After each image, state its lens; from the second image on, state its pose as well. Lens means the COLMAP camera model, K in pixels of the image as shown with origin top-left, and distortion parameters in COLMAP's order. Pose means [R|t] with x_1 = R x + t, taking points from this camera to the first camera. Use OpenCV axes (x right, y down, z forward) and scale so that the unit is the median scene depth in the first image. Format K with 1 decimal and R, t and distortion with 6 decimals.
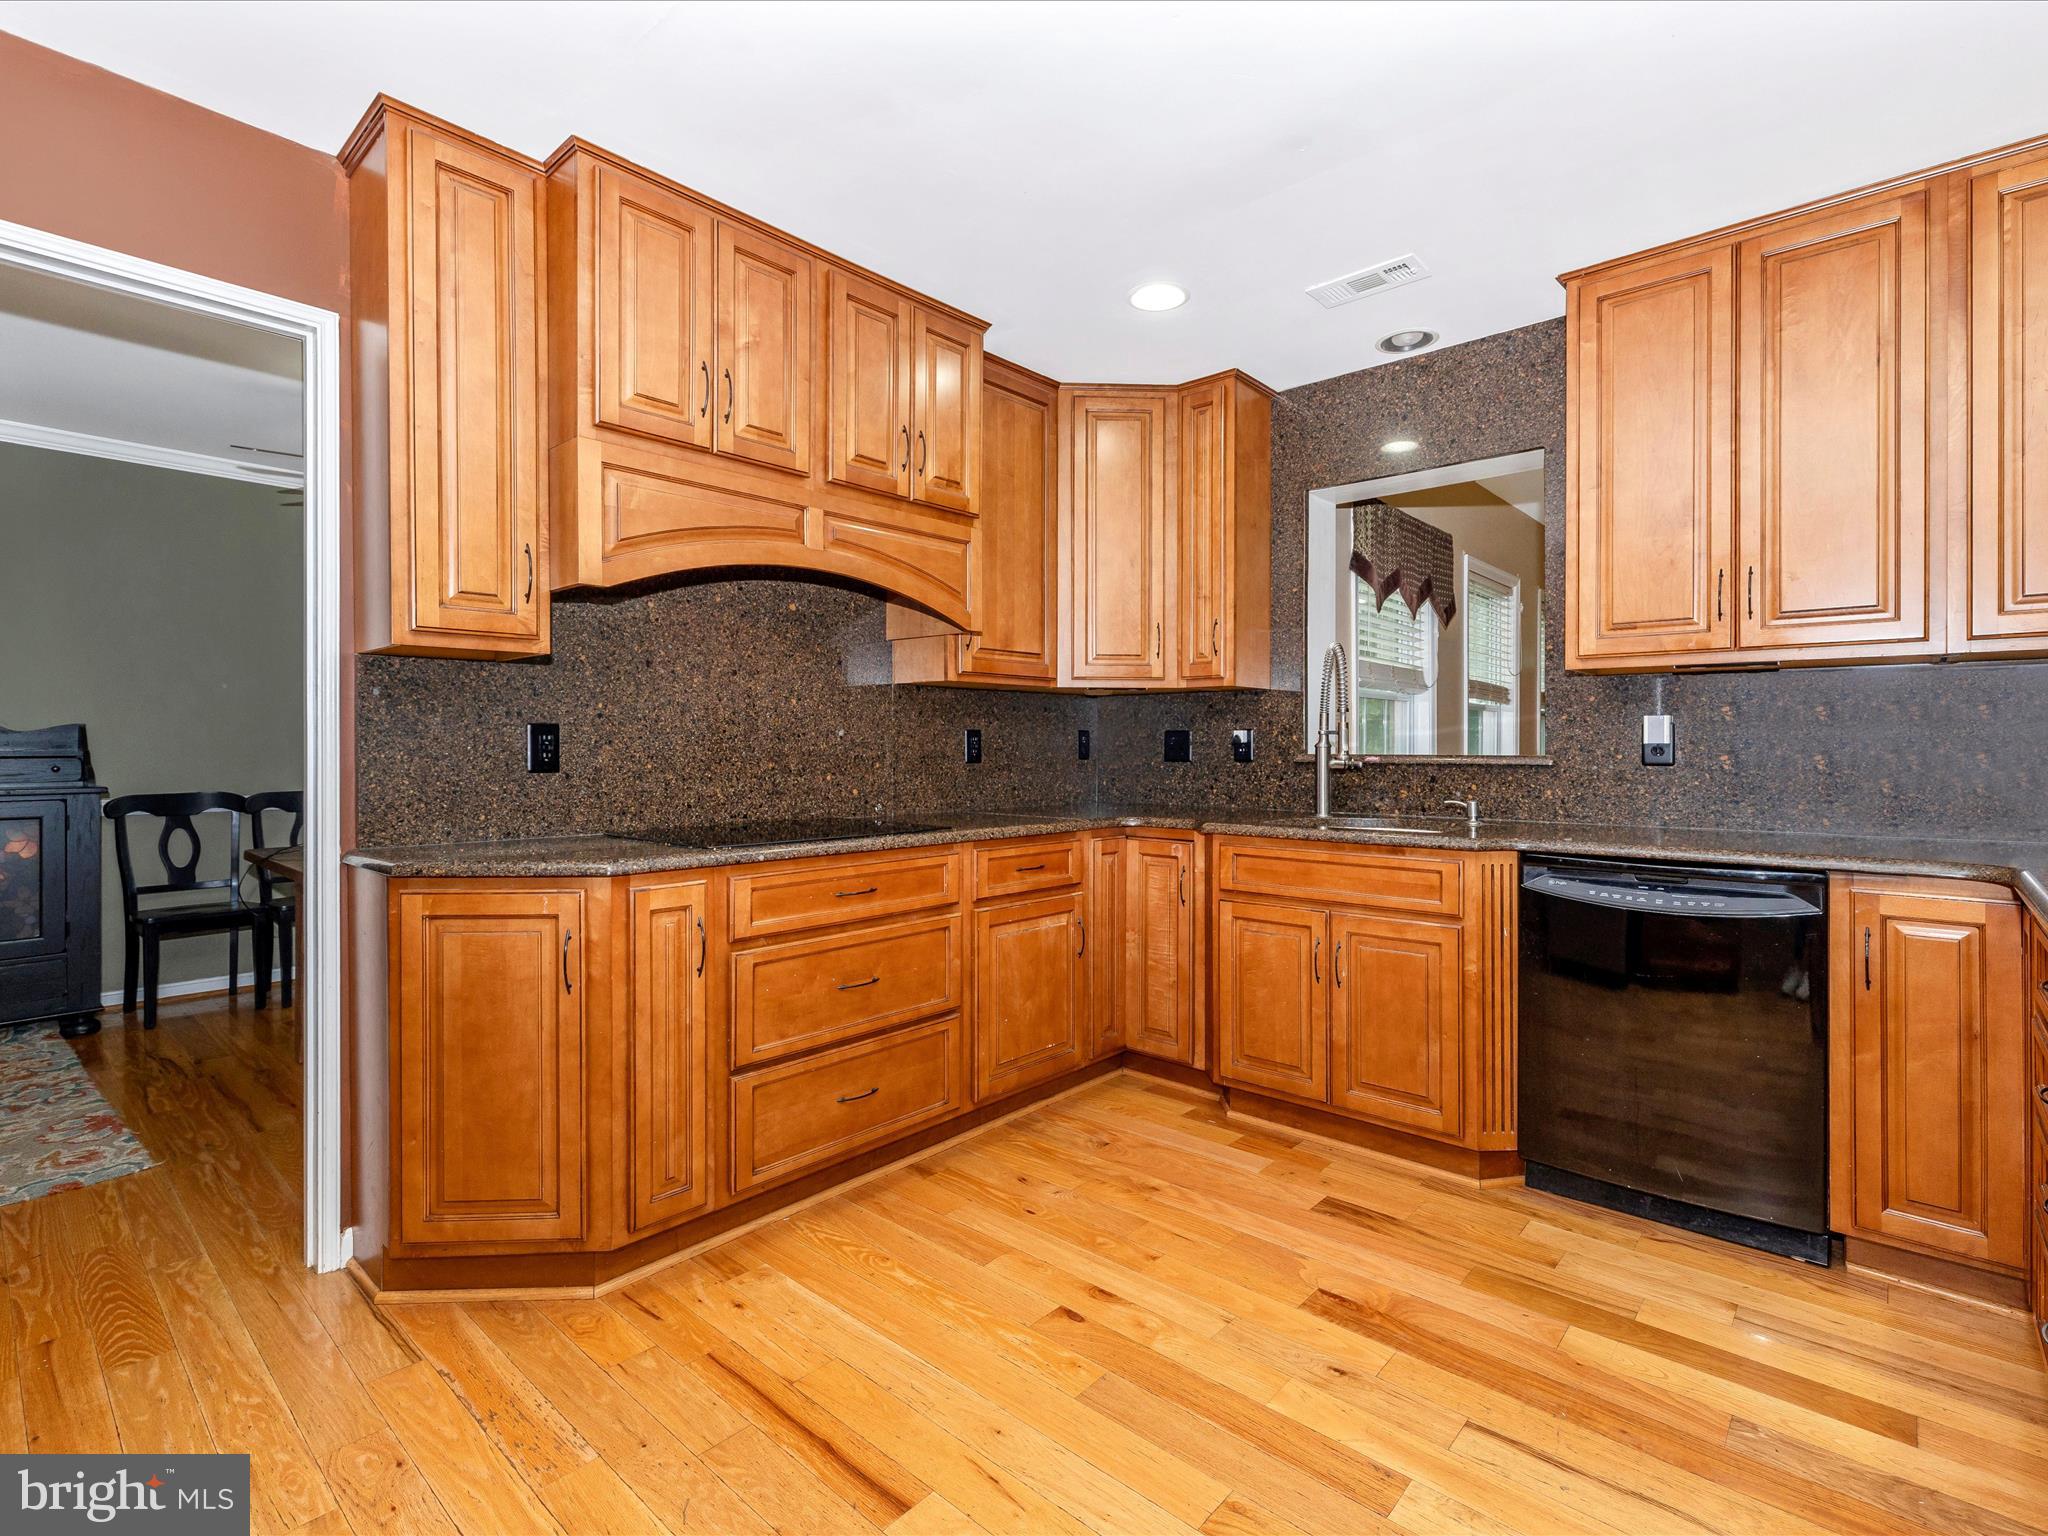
lens RADIAL K [[957.5, 0, 1029.6], [0, 957.5, 749.3], [0, 0, 1]] dist [-0.003186, 0.000217]
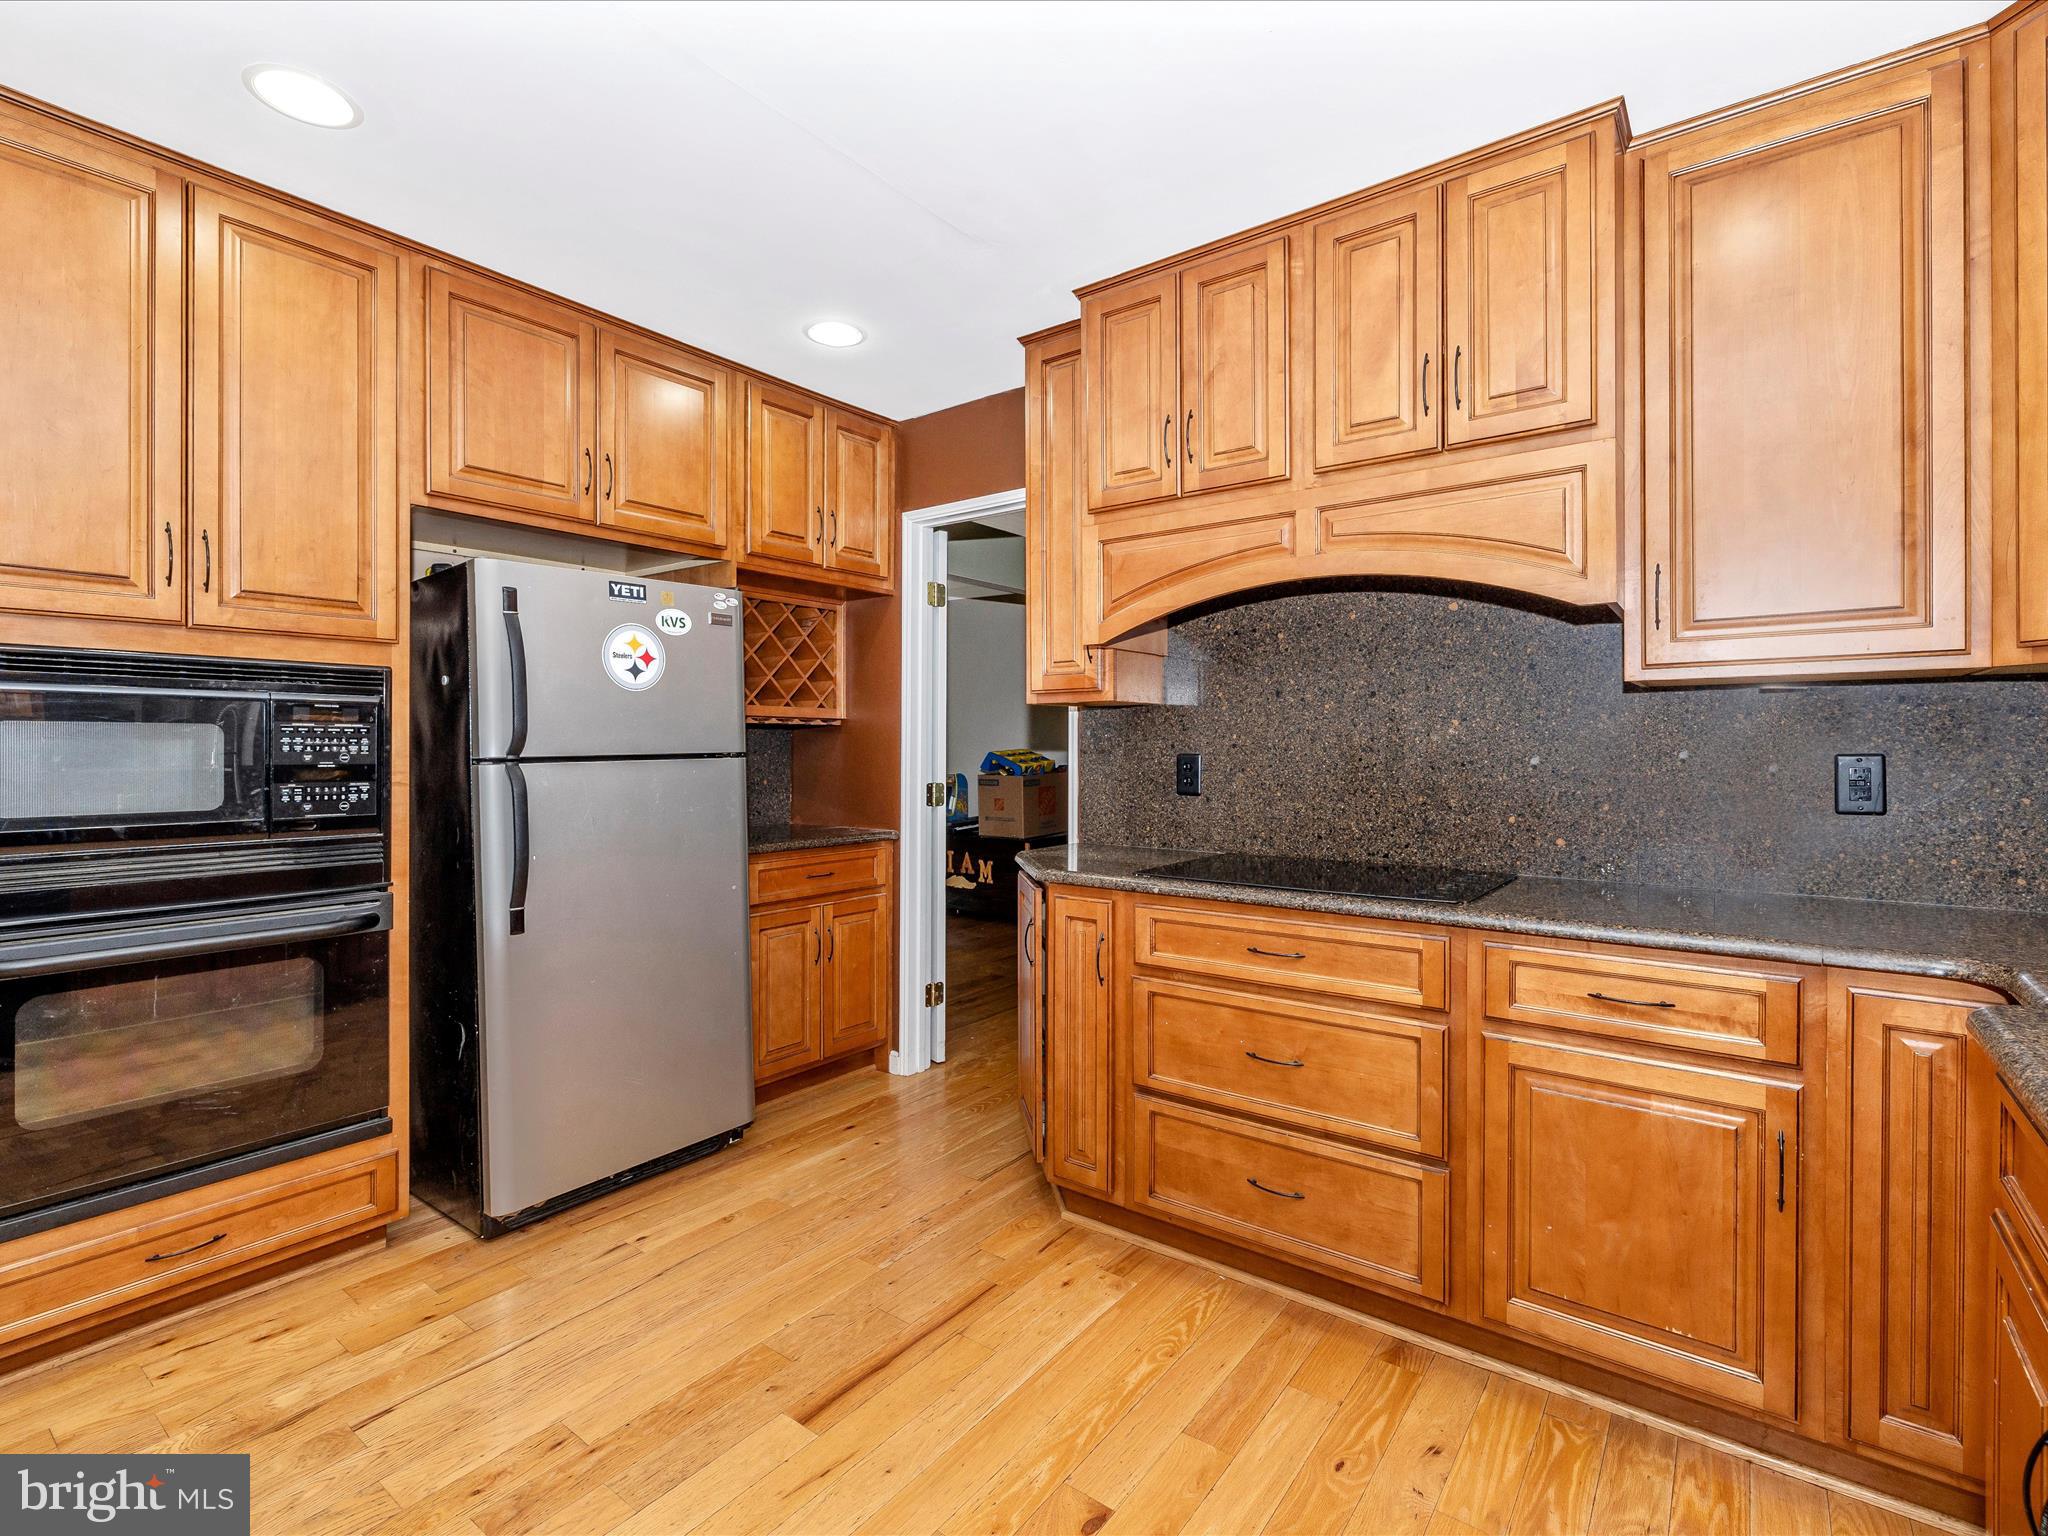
lens RADIAL K [[957.5, 0, 1029.6], [0, 957.5, 749.3], [0, 0, 1]] dist [-0.003186, 0.000217]
pose [[0.091370, 0.003020, -0.995812, 0.664103], [-0.000735, 0.999995, 0.002965, -0.036614], [0.995817, 0.000461, 0.091372, 0.710403]]
